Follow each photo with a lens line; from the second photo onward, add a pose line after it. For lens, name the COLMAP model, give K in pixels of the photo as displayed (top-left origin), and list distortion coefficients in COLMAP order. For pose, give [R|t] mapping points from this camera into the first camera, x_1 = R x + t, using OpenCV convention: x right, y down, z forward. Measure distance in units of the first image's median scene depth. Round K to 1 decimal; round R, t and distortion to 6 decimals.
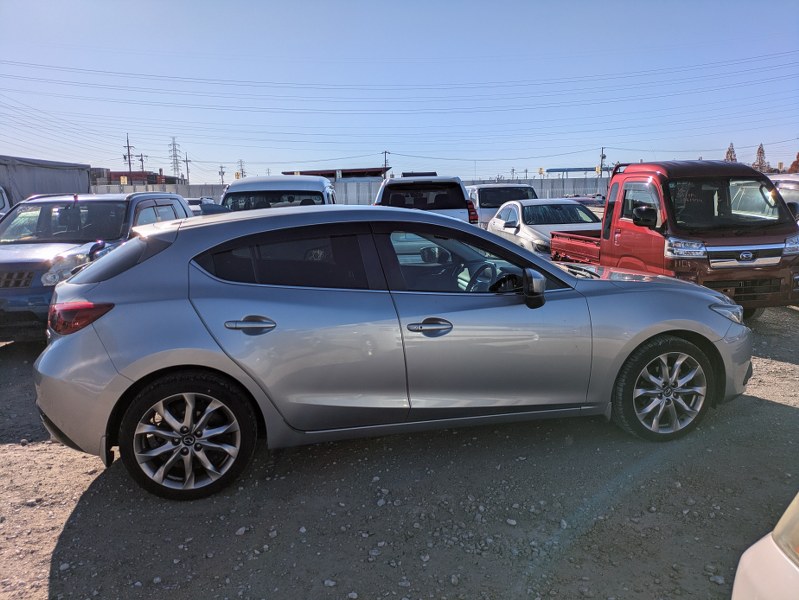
lens RADIAL K [[599.2, 0, 401.7], [0, 599.2, 298.0], [0, 0, 1]] dist [0.031352, -0.014598]
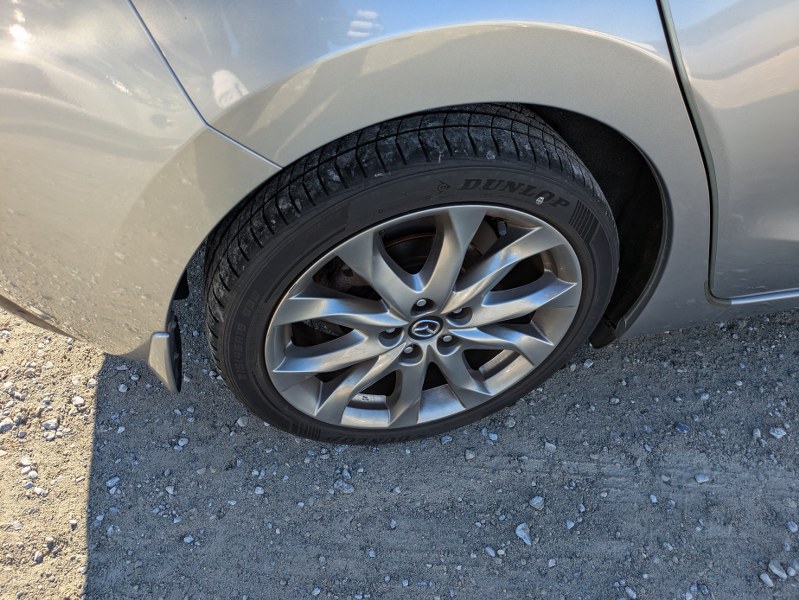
lens RADIAL K [[599.2, 0, 398.3], [0, 599.2, 306.0], [0, 0, 1]] dist [0.031352, -0.014598]
pose [[0.991828, 0.061231, 0.111932, -0.406396], [-0.115379, 0.804924, 0.582052, 0.043055], [-0.054458, -0.590210, 0.805411, 0.753892]]
